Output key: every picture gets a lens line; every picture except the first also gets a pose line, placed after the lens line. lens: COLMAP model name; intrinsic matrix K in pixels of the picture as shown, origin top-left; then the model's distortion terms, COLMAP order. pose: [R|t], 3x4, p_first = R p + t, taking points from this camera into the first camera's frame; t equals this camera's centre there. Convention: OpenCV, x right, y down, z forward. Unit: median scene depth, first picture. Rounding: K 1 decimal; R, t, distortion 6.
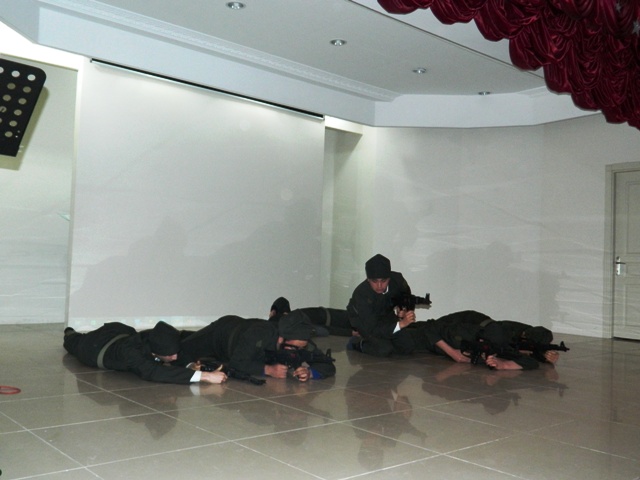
lens RADIAL K [[641.3, 0, 318.2], [0, 641.3, 235.2], [0, 0, 1]] dist [0.007351, 0.000000]
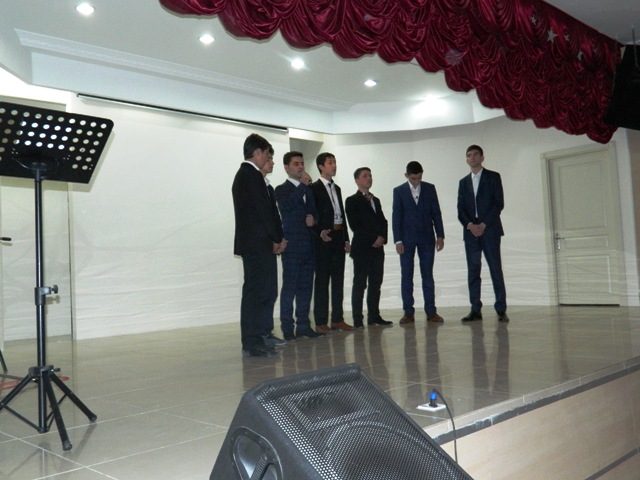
lens RADIAL K [[641.3, 0, 319.3], [0, 641.3, 239.5], [0, 0, 1]] dist [0.007351, 0.000000]
pose [[0.994578, -0.083458, 0.062042, -0.029576], [0.083694, 0.996491, -0.001206, 0.013751], [-0.061724, 0.006392, 0.998073, -0.140209]]
